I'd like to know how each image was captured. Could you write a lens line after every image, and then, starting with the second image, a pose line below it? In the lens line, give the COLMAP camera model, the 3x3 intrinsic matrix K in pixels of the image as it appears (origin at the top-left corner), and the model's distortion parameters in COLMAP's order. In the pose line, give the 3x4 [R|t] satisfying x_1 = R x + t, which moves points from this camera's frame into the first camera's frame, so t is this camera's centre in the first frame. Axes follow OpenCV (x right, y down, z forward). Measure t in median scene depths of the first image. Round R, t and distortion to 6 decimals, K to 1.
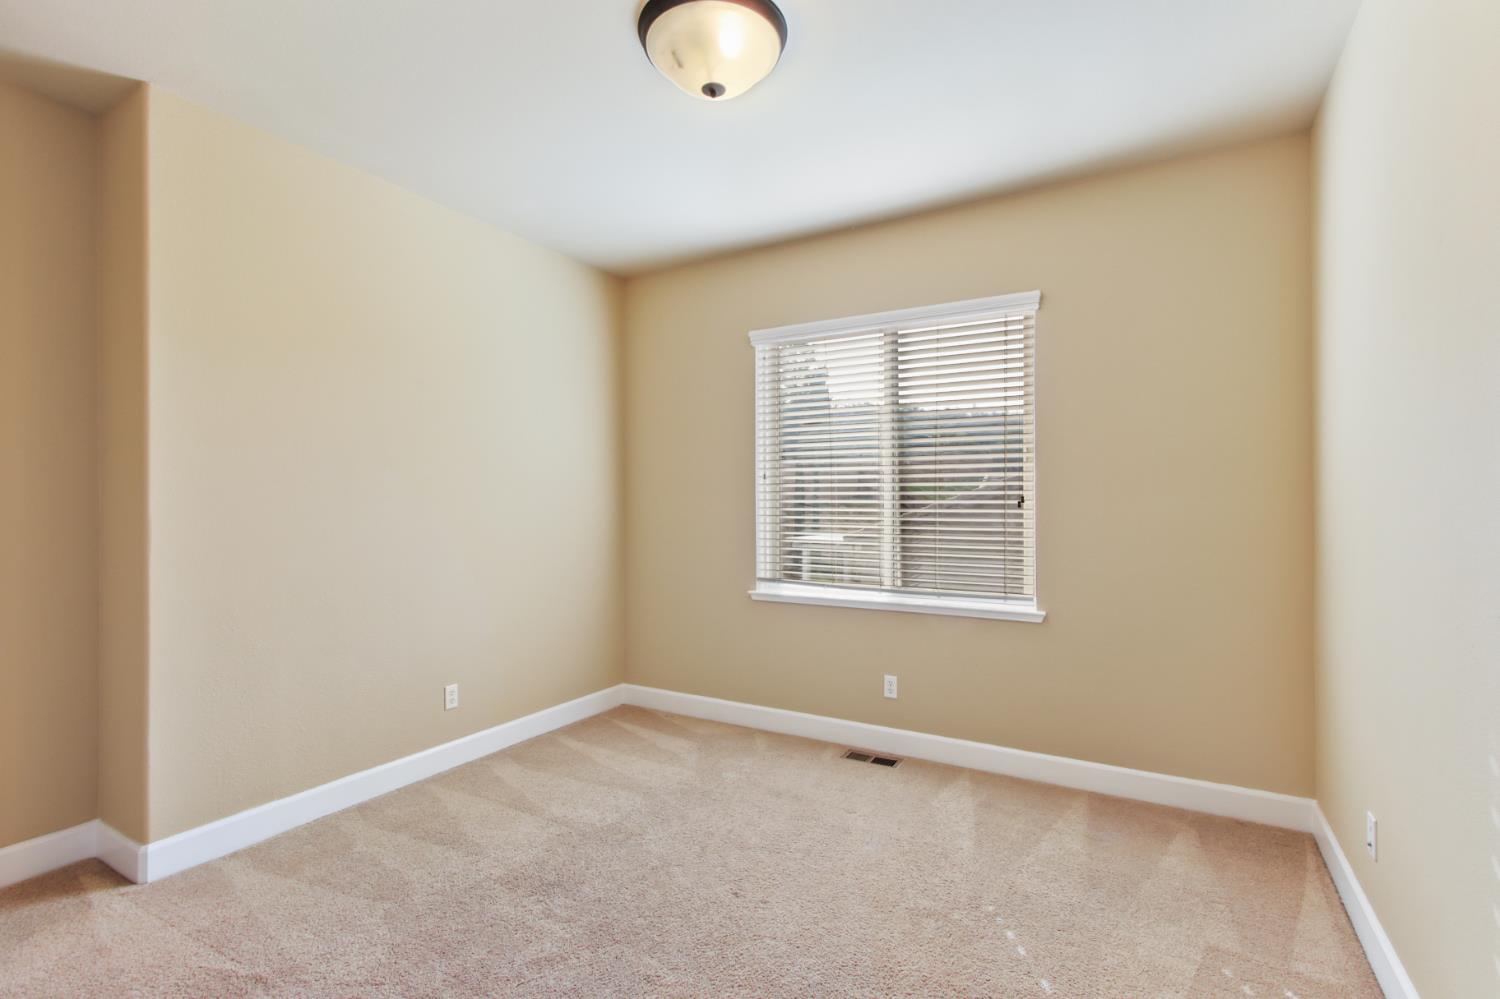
lens RADIAL K [[692.3, 0, 751.6], [0, 692.3, 501.5], [0, 0, 1]] dist [-0.003995, 0.003899]
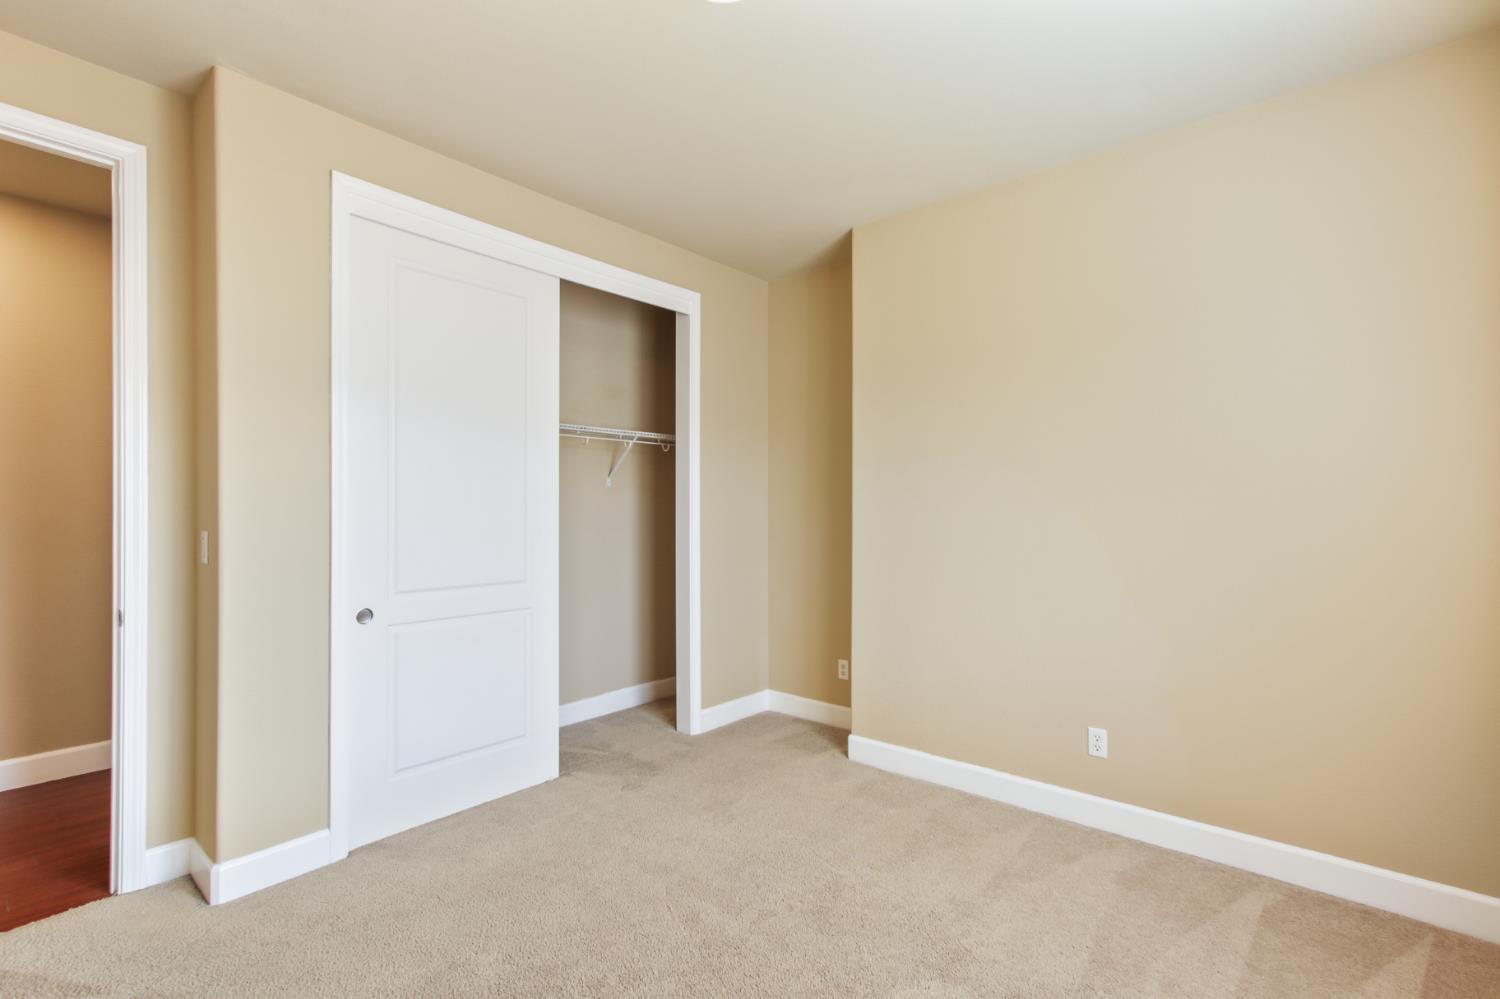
lens RADIAL K [[692.3, 0, 749.0], [0, 692.3, 503.2], [0, 0, 1]] dist [-0.003995, 0.003899]
pose [[-0.175890, 0.000055, -0.984410, 0.527259], [0.002813, 0.999996, -0.000447, -0.003862], [0.984406, -0.002847, -0.175889, 0.861031]]
